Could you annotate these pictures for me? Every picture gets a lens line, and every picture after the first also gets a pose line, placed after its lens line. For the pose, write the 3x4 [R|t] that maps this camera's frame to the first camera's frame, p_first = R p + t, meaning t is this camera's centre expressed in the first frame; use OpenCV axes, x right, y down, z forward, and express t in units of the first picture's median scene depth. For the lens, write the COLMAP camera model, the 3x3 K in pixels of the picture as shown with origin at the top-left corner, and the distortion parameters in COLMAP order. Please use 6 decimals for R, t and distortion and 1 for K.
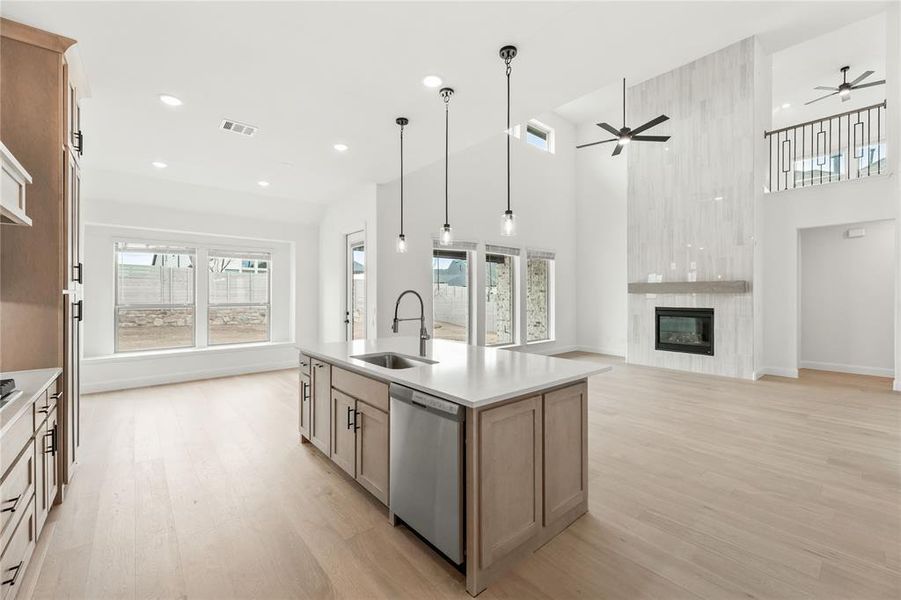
lens RADIAL K [[360.7, 0, 454.6], [0, 360.7, 296.8], [0, 0, 1]] dist [-0.000493, 0.000061]
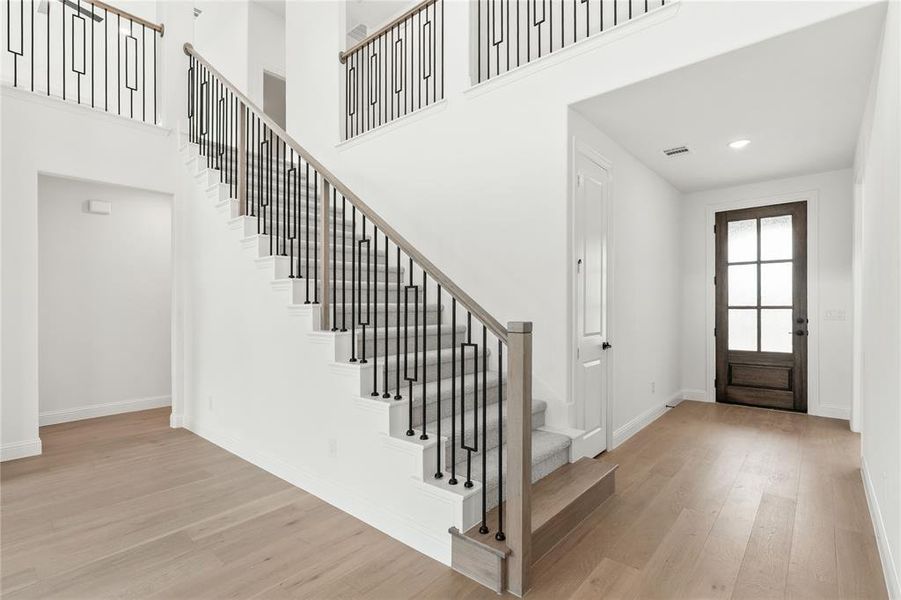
lens RADIAL K [[433.3, 0, 450.7], [0, 433.3, 303.4], [0, 0, 1]] dist [-0.000791, -0.000102]
pose [[-0.134534, 0.003202, 0.990904, 0.228012], [0.009100, 0.999957, -0.001995, 0.011369], [-0.990867, 0.008749, -0.134557, 0.470844]]
